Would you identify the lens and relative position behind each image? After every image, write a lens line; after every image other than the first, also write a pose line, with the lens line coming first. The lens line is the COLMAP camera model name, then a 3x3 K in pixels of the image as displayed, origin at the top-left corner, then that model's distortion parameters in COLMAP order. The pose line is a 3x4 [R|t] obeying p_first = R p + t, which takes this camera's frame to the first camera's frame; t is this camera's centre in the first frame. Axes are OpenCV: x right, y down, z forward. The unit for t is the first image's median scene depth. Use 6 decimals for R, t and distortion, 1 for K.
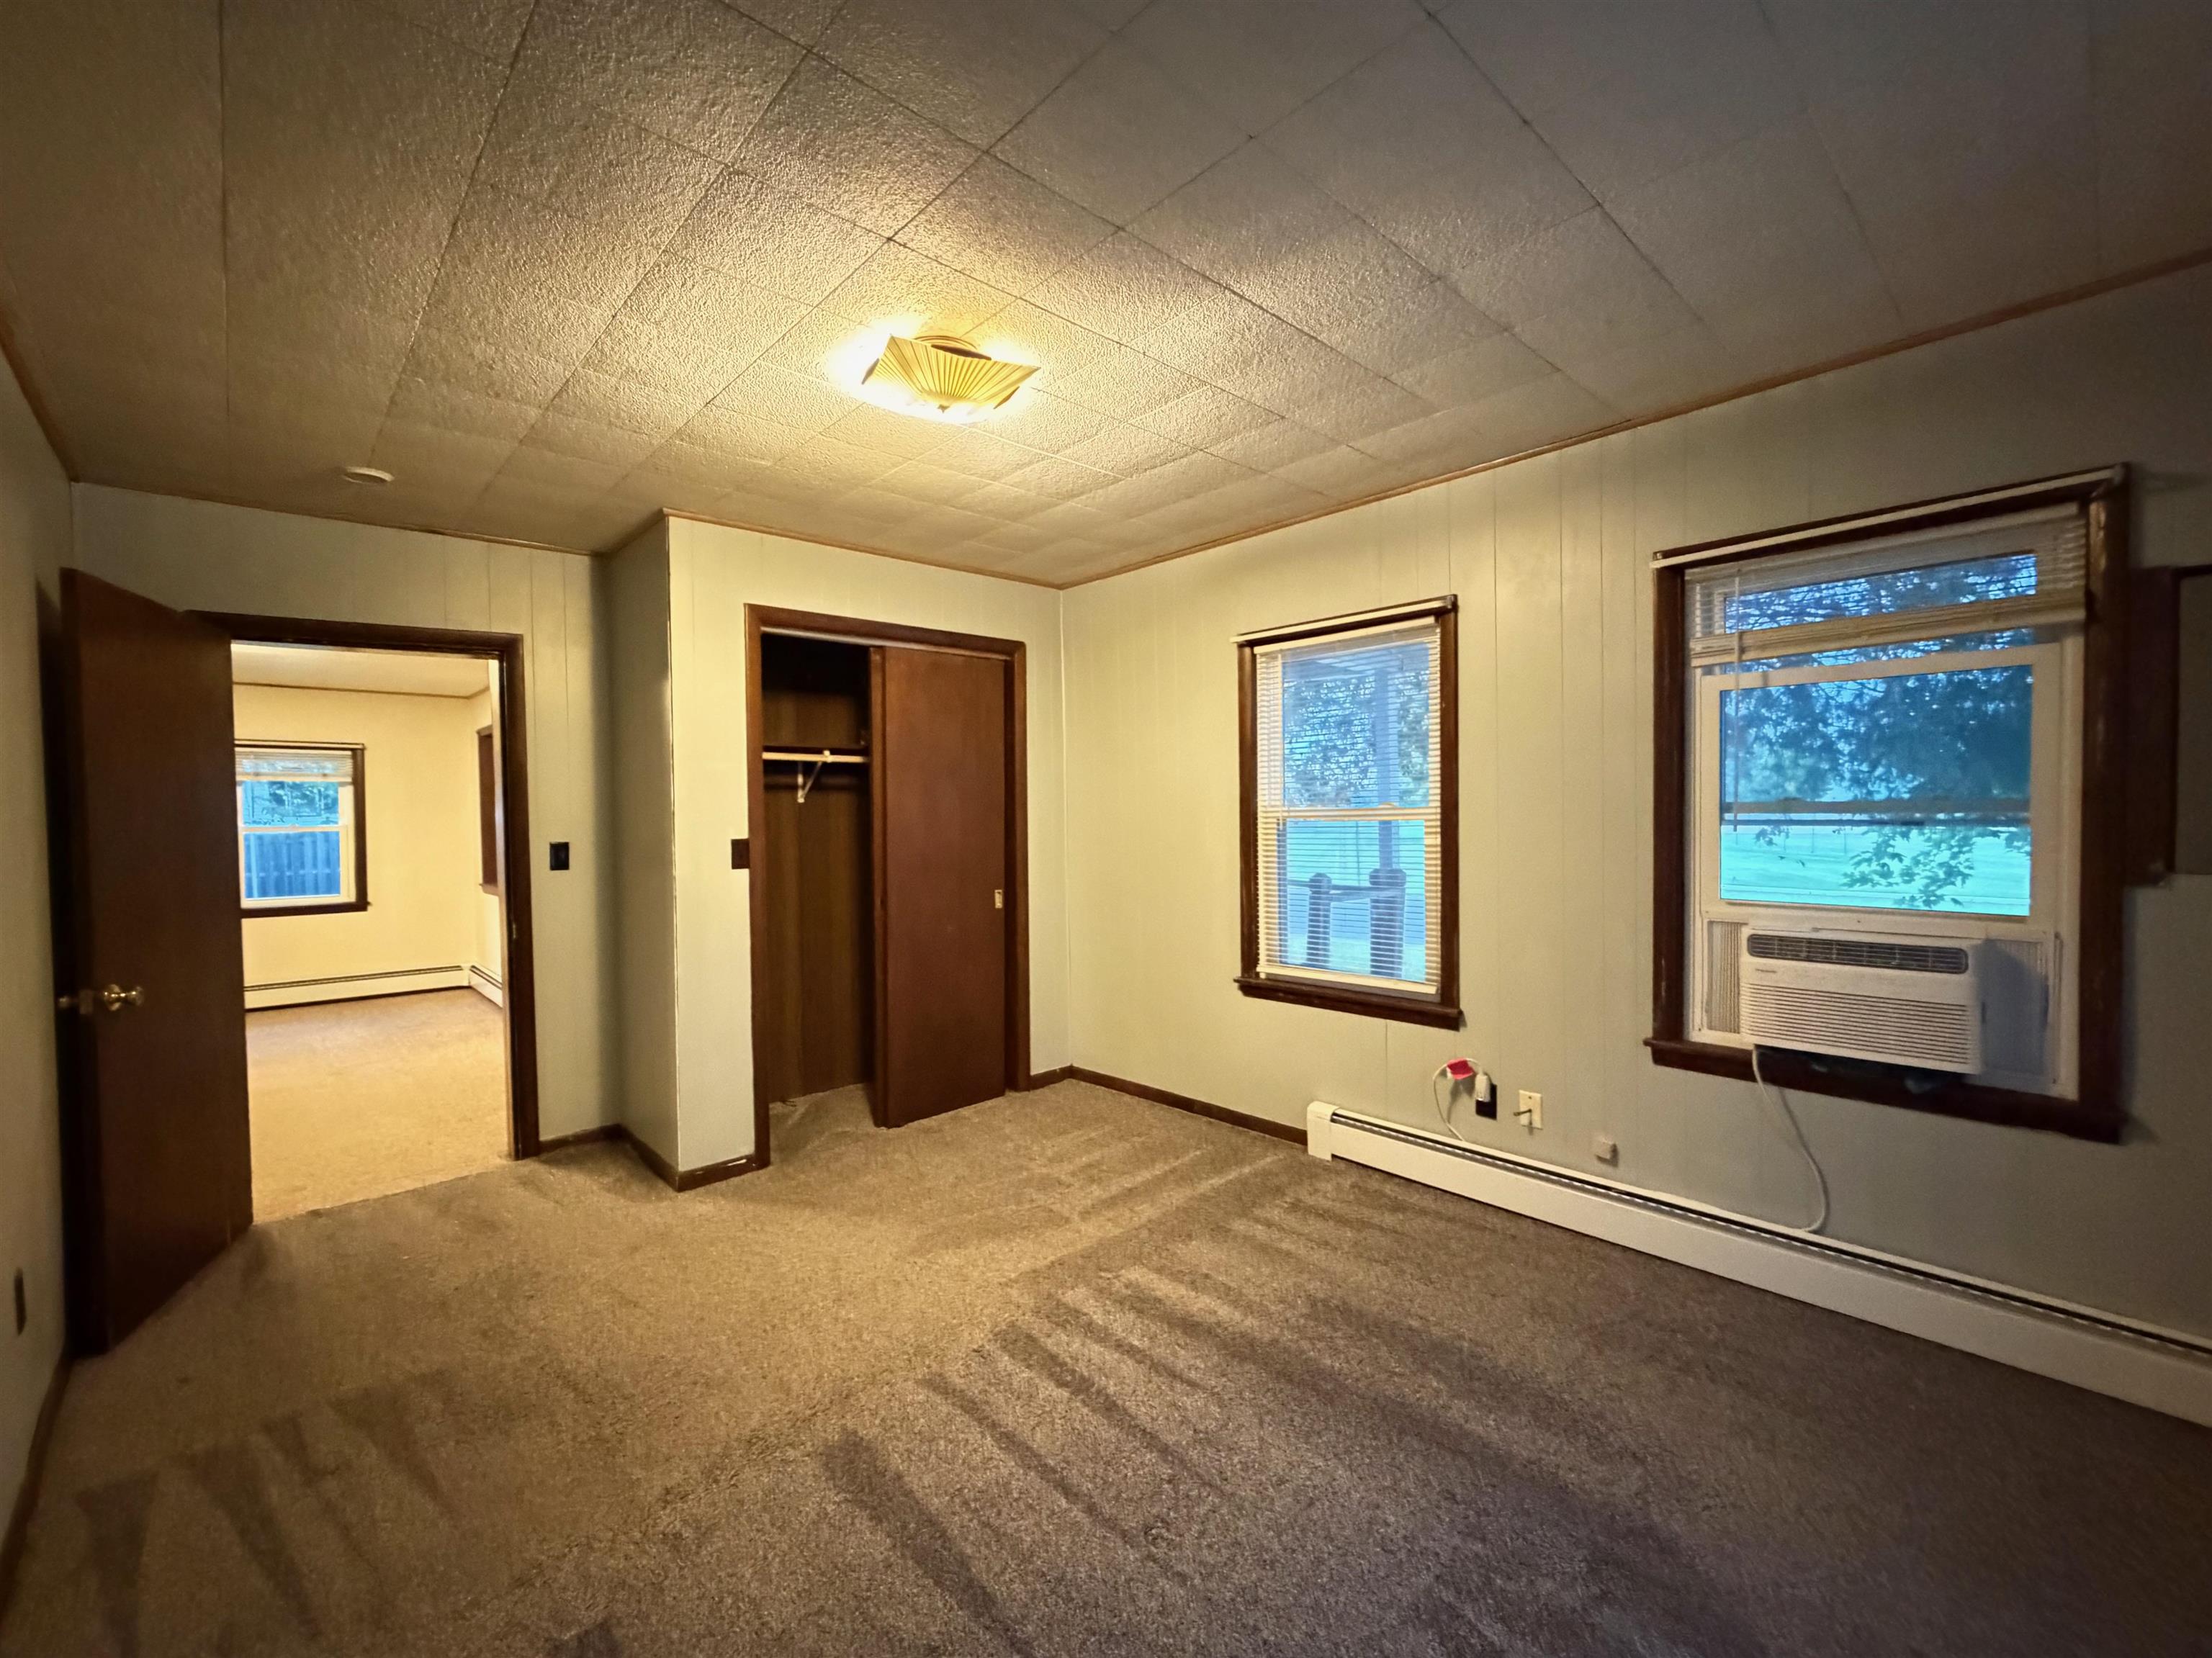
lens RADIAL K [[918.9, 0, 1110.4], [0, 918.9, 824.8], [0, 0, 1]] dist [0.000078, -0.000059]
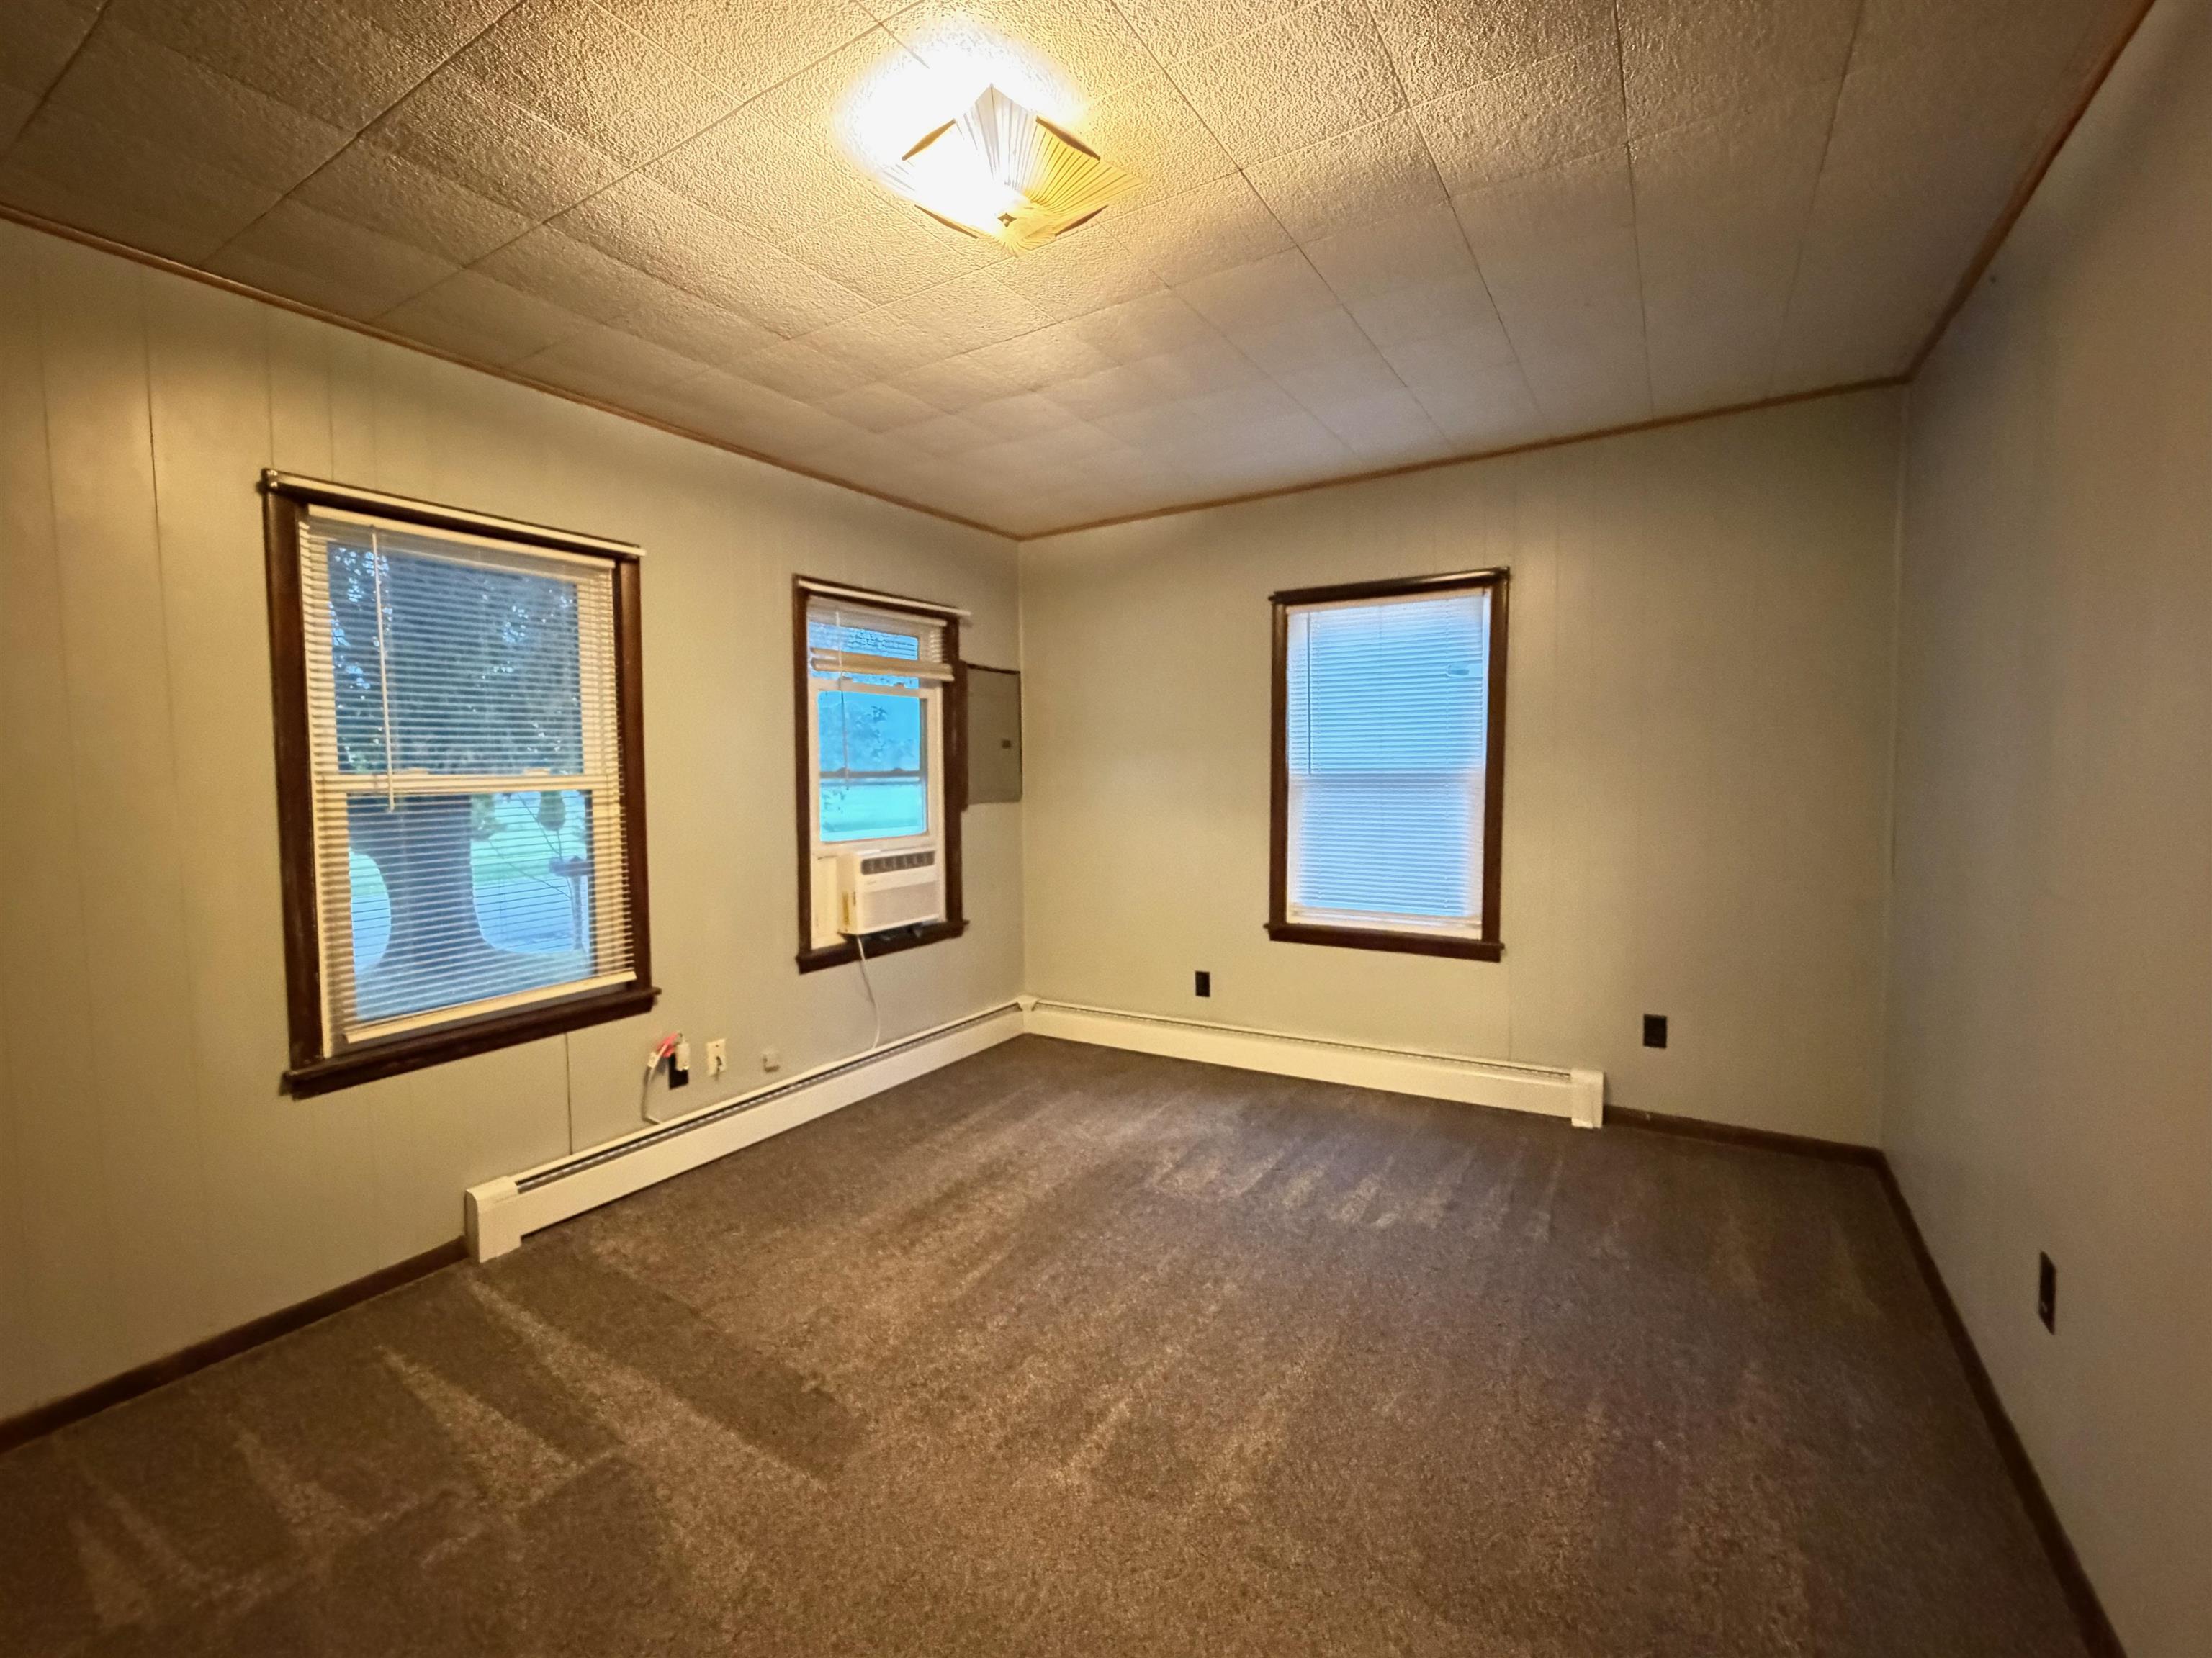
lens RADIAL K [[914.1, 0, 1096.2], [0, 914.1, 824.5], [0, 0, 1]] dist [-0.000226, 0.000168]
pose [[-0.233987, -0.043824, 0.971252, -0.638282], [0.034431, 0.997983, 0.053325, -0.002843], [-0.971630, 0.045919, -0.232006, 0.766835]]
